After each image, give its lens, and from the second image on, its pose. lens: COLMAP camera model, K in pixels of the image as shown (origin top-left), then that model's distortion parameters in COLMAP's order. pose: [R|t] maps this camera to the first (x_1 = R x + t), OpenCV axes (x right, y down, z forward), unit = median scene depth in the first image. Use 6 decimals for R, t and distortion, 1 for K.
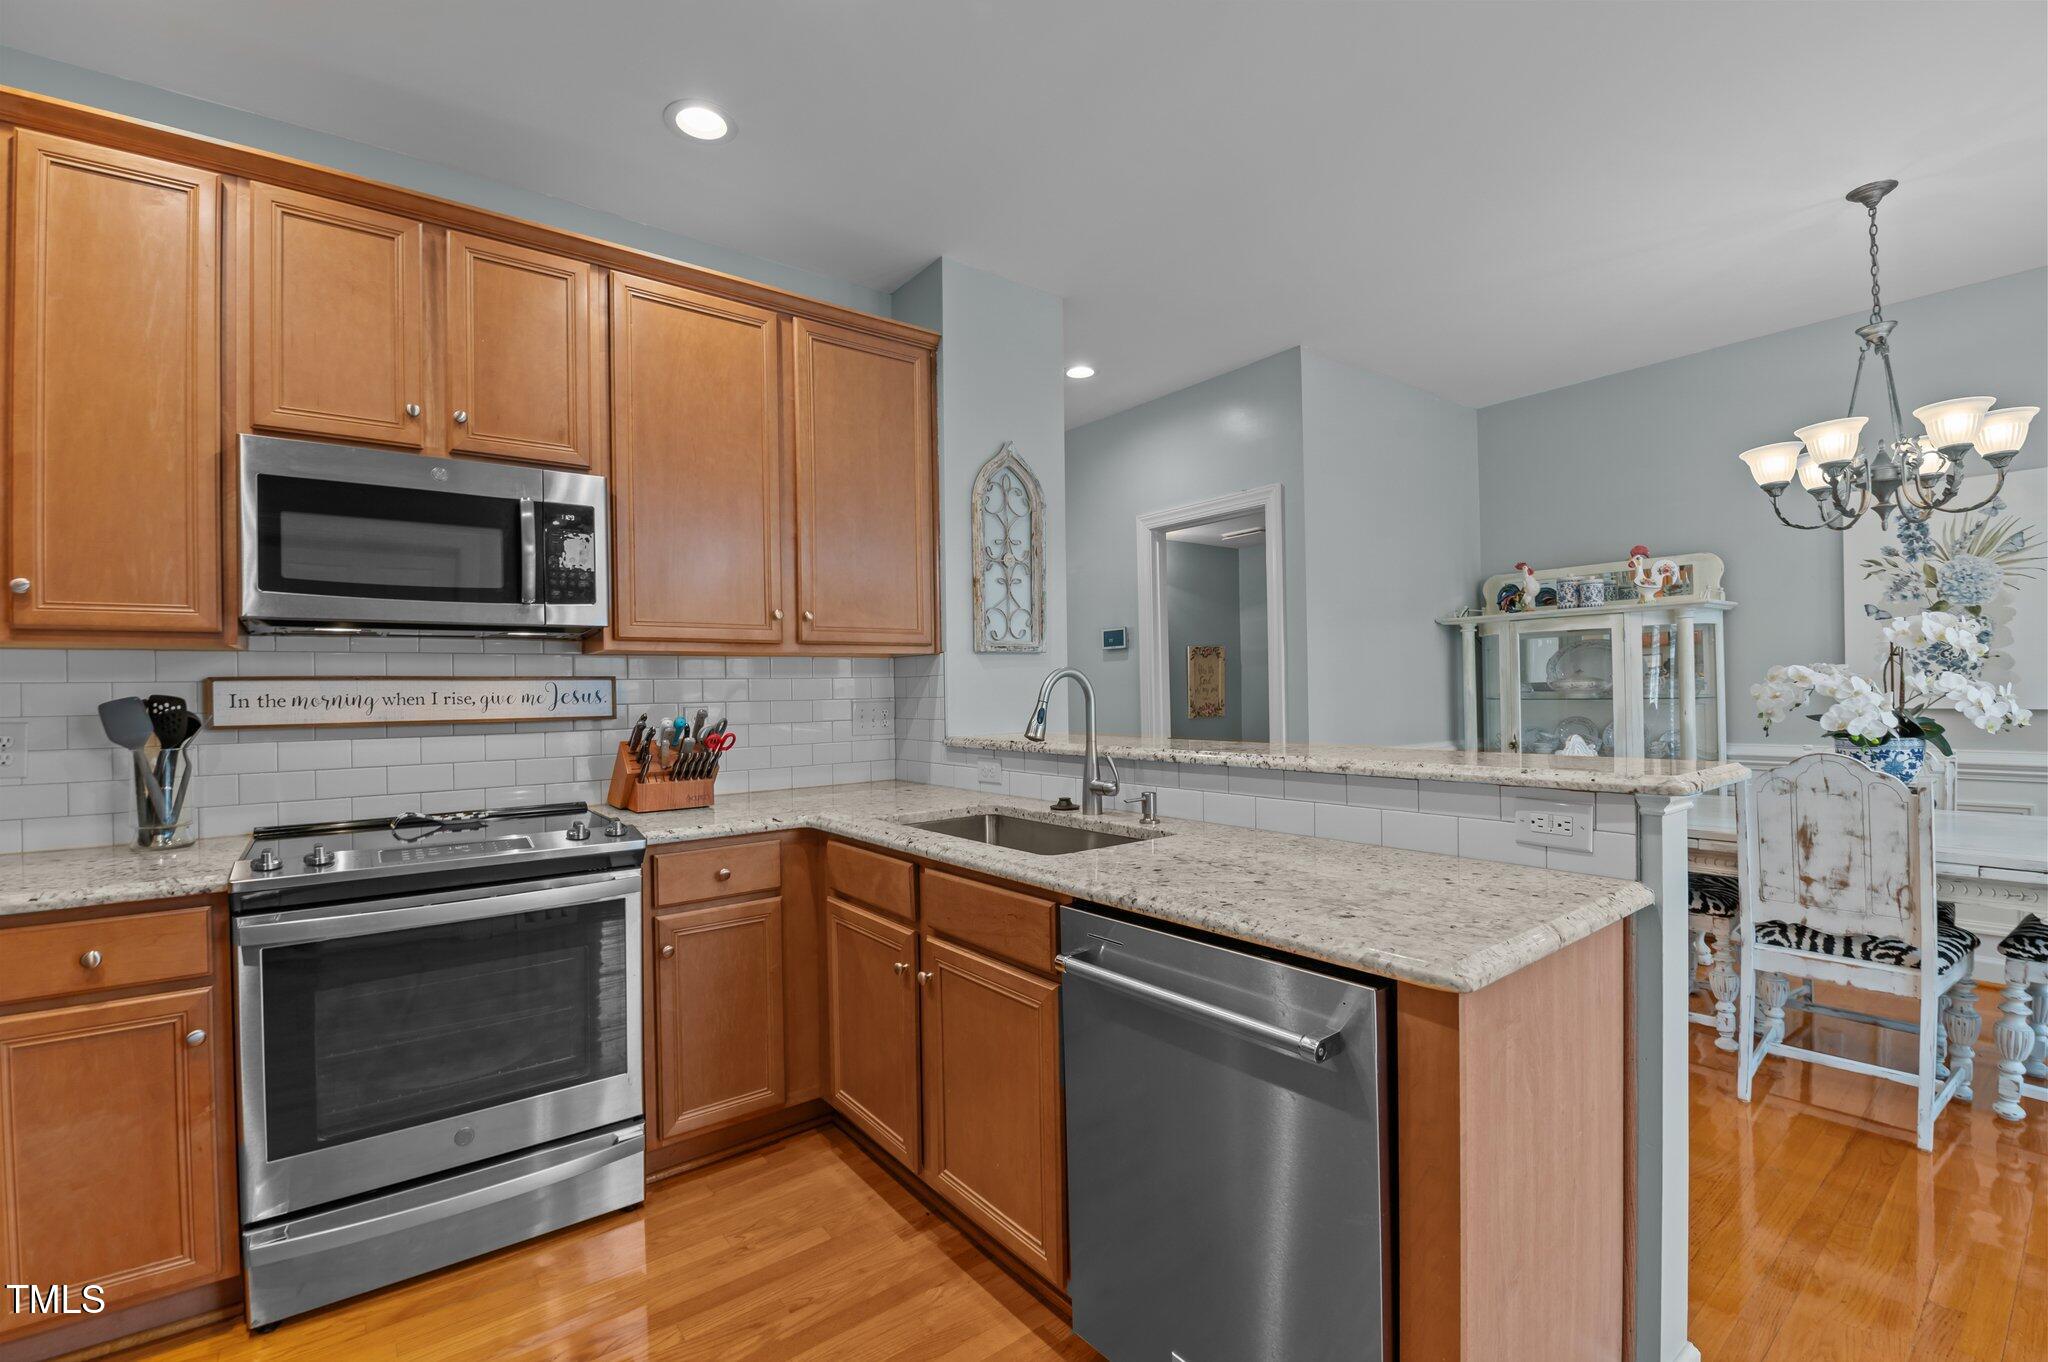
lens RADIAL K [[876.5, 0, 1012.1], [0, 876.5, 688.7], [0, 0, 1]] dist [0.002269, -0.011240]
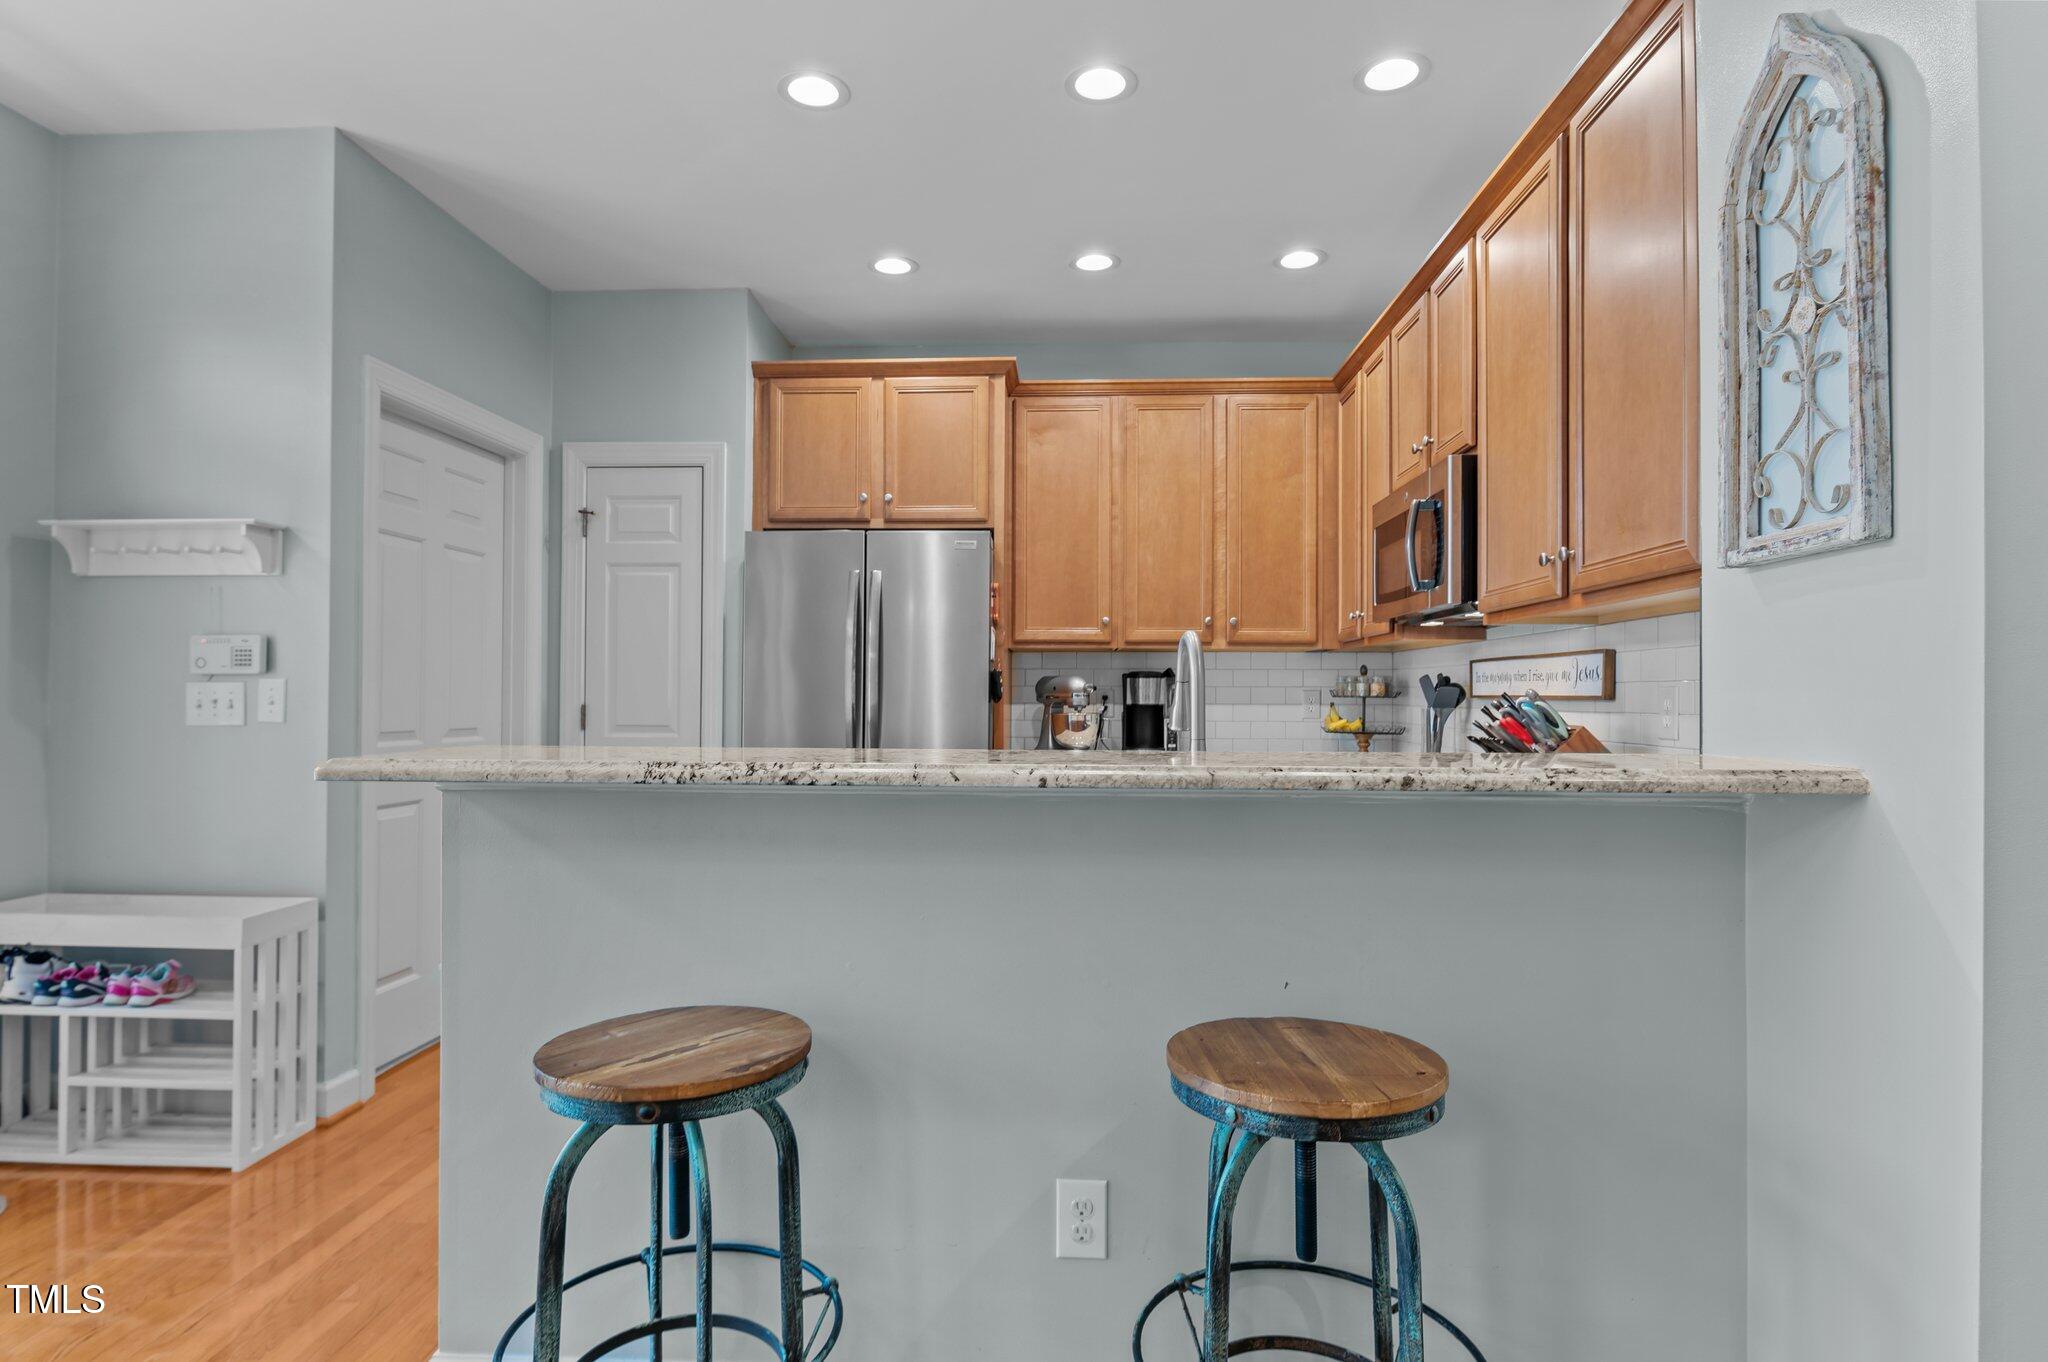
lens RADIAL K [[1055.9, 0, 1016.6], [0, 1055.9, 684.0], [0, 0, 1]] dist [0.002696, 0.000623]
pose [[-0.648507, 0.006368, -0.761182, 0.778017], [0.009245, 0.999957, 0.000488, 0.016092], [0.761153, -0.006721, -0.648538, 1.403518]]
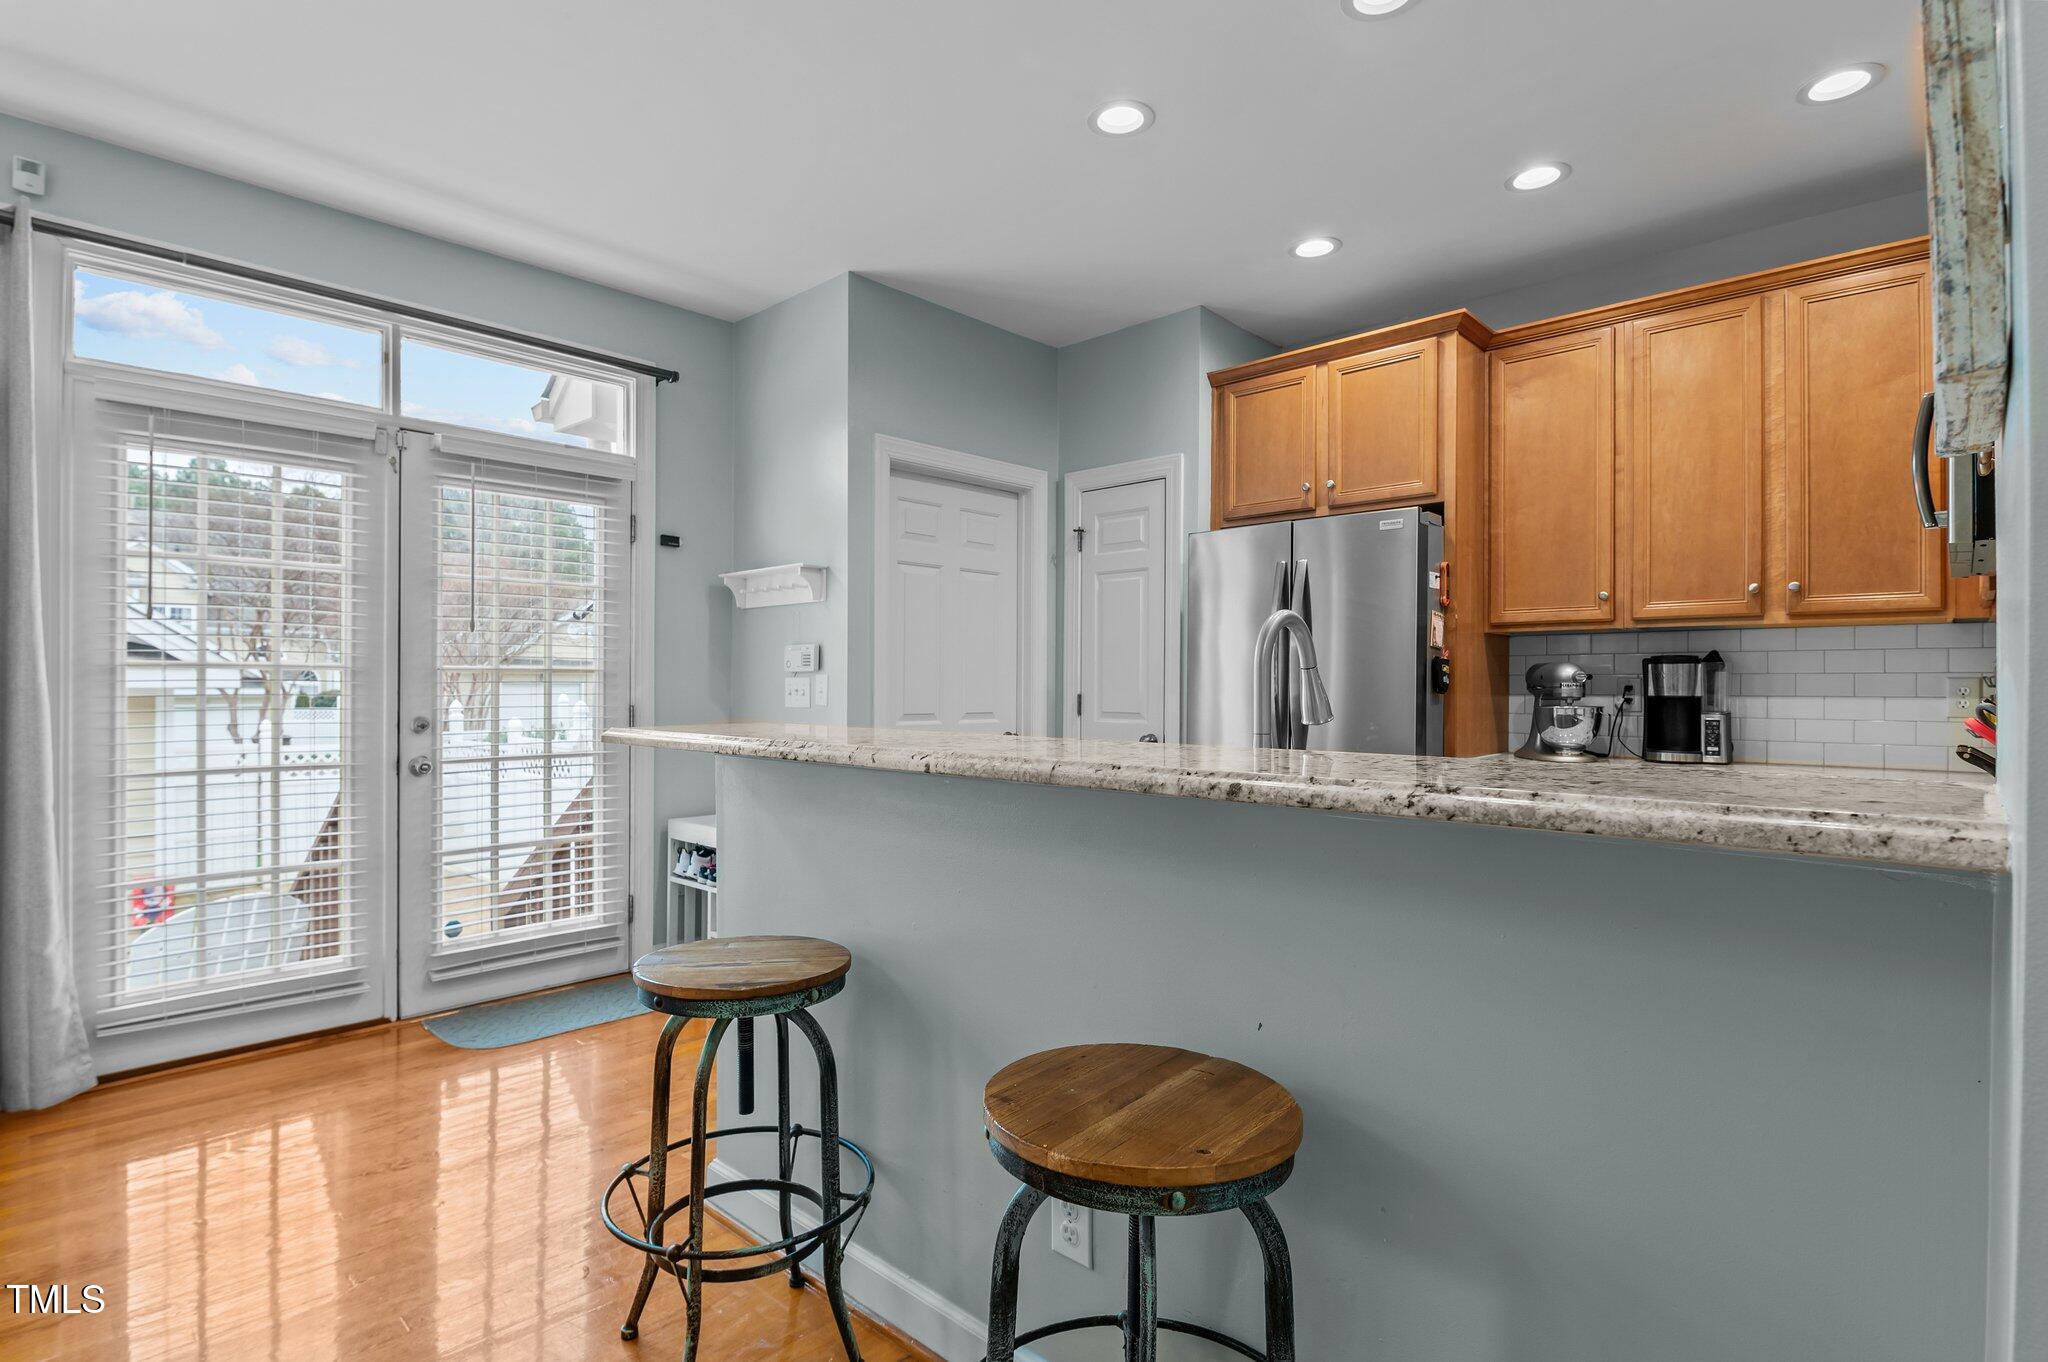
lens RADIAL K [[995.3, 0, 1024.0], [0, 995.3, 681.0], [0, 0, 1]] dist [-0.003605, -0.000705]
pose [[-0.985693, 0.014579, -0.167918, 0.347410], [0.015459, 0.999873, -0.003934, 0.024712], [0.167840, -0.006474, -0.985793, 1.613553]]
